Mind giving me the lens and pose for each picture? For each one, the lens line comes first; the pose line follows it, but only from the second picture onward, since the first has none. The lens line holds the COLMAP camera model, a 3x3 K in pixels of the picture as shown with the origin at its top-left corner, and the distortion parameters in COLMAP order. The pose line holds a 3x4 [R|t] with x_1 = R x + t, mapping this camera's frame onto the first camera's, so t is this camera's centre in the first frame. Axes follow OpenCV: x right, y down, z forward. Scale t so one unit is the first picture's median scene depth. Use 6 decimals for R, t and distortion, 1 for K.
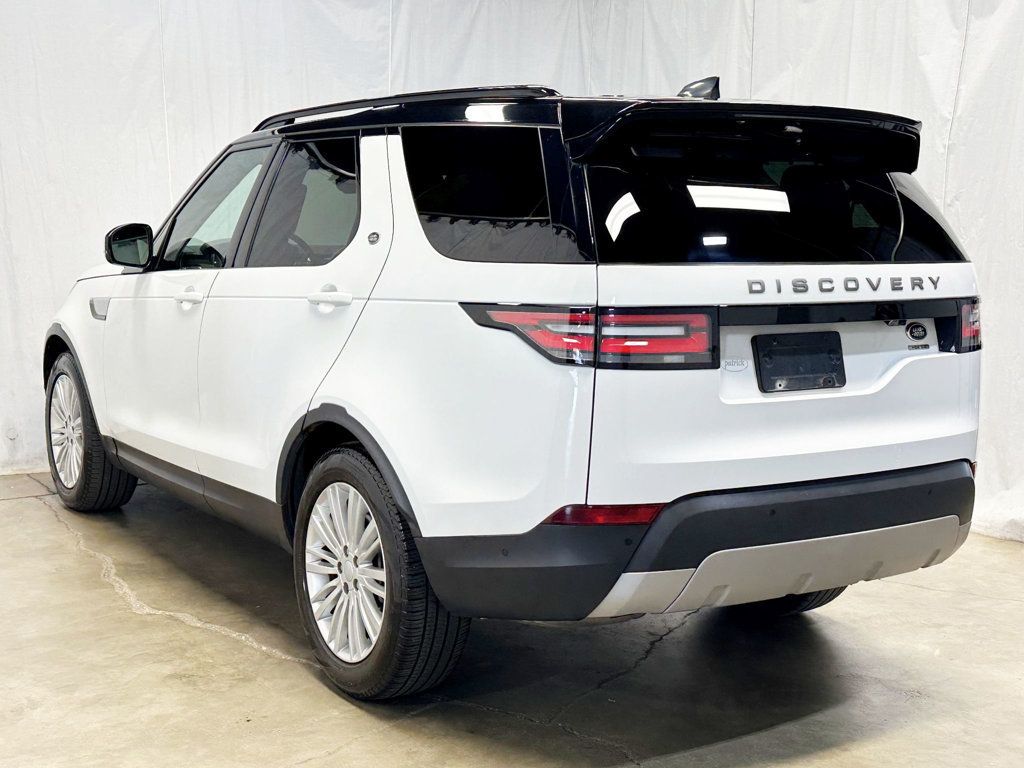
lens RADIAL K [[1356.9, 0, 512.0], [0, 1356.9, 384.0], [0, 0, 1]] dist [0.230320, -0.480552]
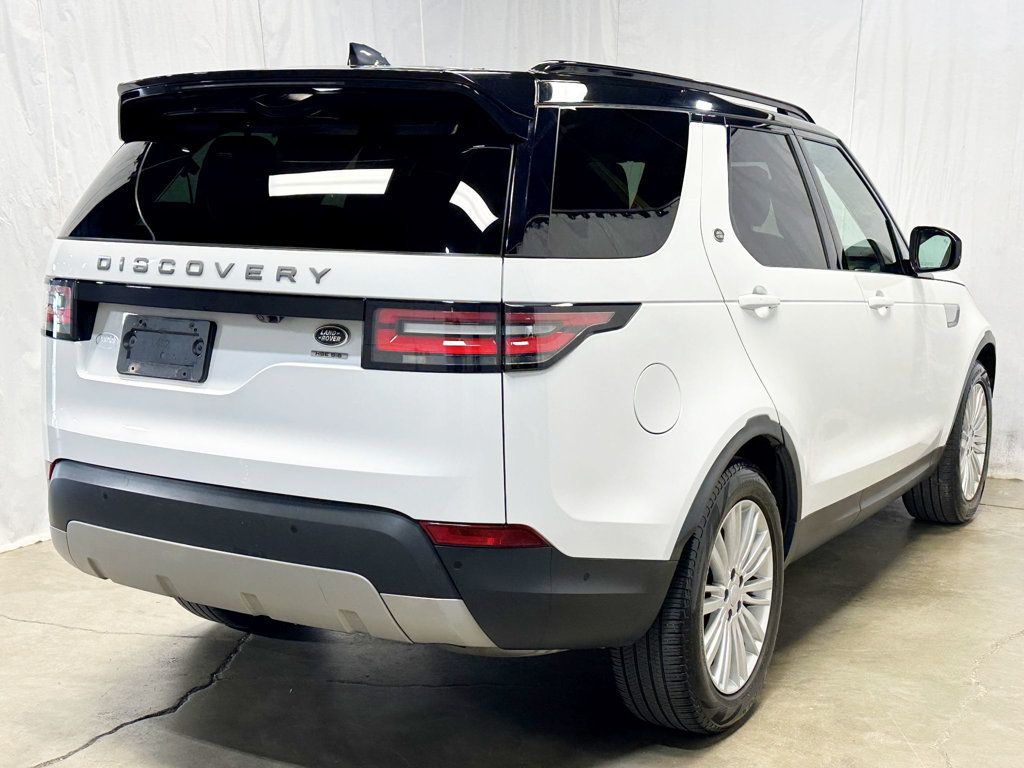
lens RADIAL K [[1356.9, 0, 512.0], [0, 1356.9, 384.0], [0, 0, 1]] dist [0.230320, -0.480552]
pose [[0.412507, 0.103520, -0.905054, 1.143560], [-0.121061, 0.990939, 0.058166, -0.074283], [0.902874, 0.085573, 0.421301, 0.810245]]
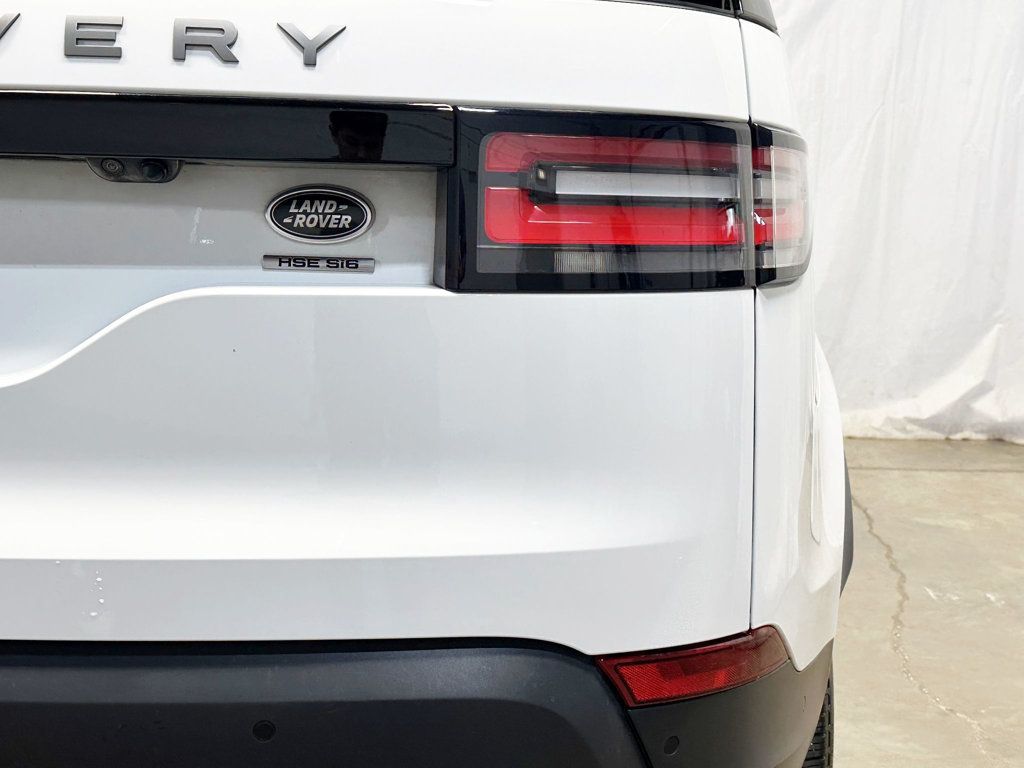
lens RADIAL K [[1356.9, 0, 512.0], [0, 1356.9, 384.0], [0, 0, 1]] dist [0.230320, -0.480552]
pose [[0.803688, 0.080544, -0.589575, 0.551307], [-0.074439, 0.996622, 0.034680, -0.014377], [0.590376, 0.016016, 0.806969, 0.826583]]
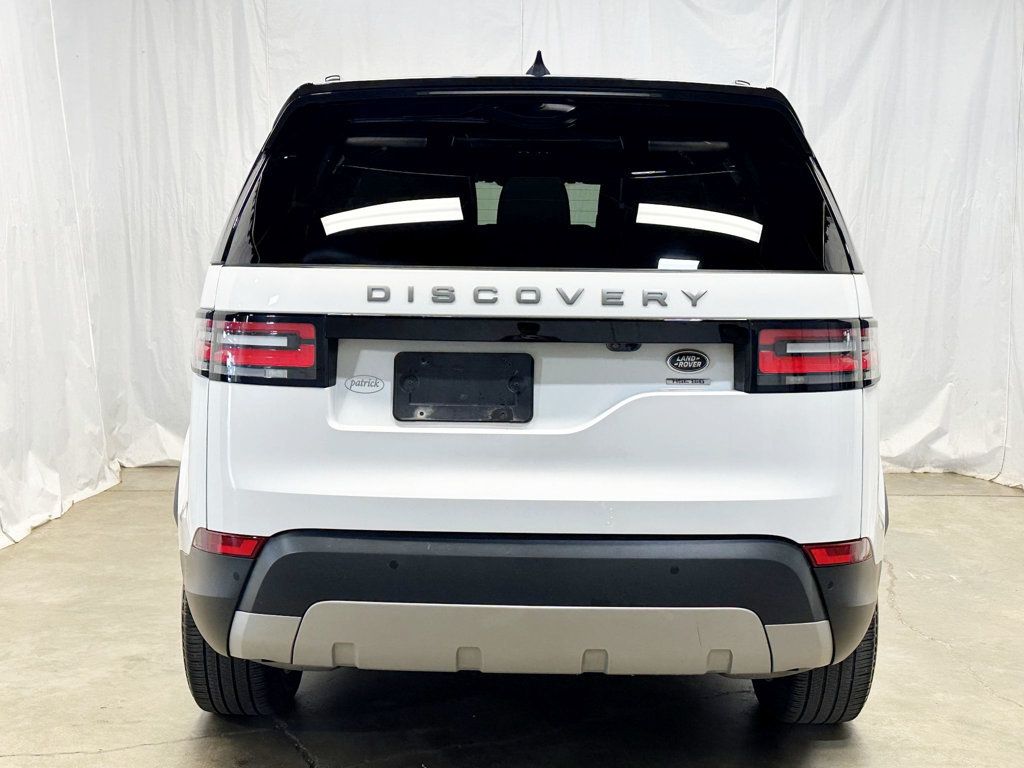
lens RADIAL K [[1356.9, 0, 512.0], [0, 1356.9, 384.0], [0, 0, 1]] dist [0.230320, -0.480552]
pose [[0.825338, 0.052717, -0.562173, 0.685061], [-0.066380, 0.997787, -0.003887, -0.016942], [0.560724, 0.040525, 0.827011, 0.335465]]
